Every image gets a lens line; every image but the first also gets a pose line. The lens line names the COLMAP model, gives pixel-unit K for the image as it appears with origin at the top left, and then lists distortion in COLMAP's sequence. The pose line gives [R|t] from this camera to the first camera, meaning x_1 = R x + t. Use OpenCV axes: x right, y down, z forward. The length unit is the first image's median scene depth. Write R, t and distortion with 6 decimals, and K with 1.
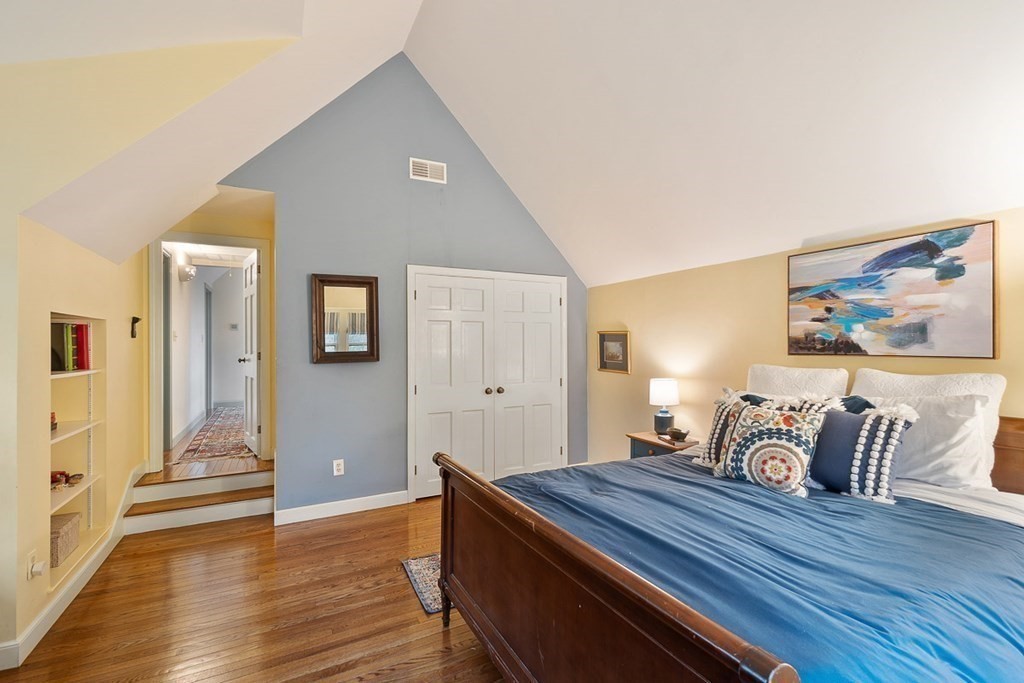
lens RADIAL K [[446.2, 0, 512.9], [0, 446.2, 344.6], [0, 0, 1]] dist [-0.001868, -0.000098]
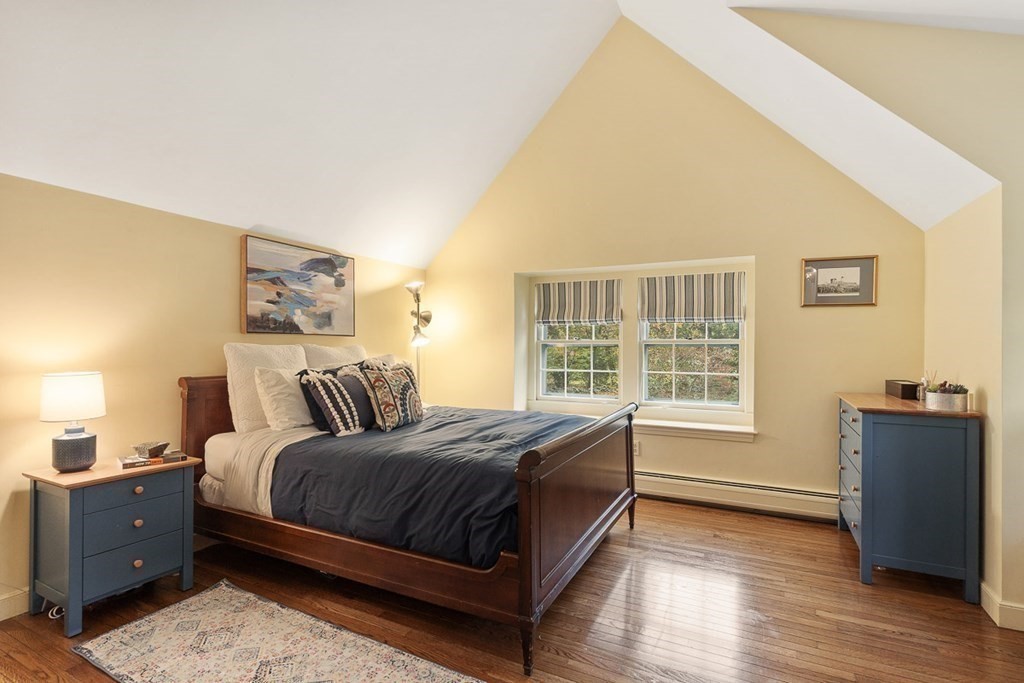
lens RADIAL K [[482.6, 0, 512.4], [0, 482.6, 344.0], [0, 0, 1]] dist [-0.003487, 0.001176]
pose [[-0.568469, 0.002717, 0.822700, -0.687134], [-0.006738, 0.999946, -0.007958, 0.058657], [-0.822677, -0.010068, -0.568420, 1.253175]]
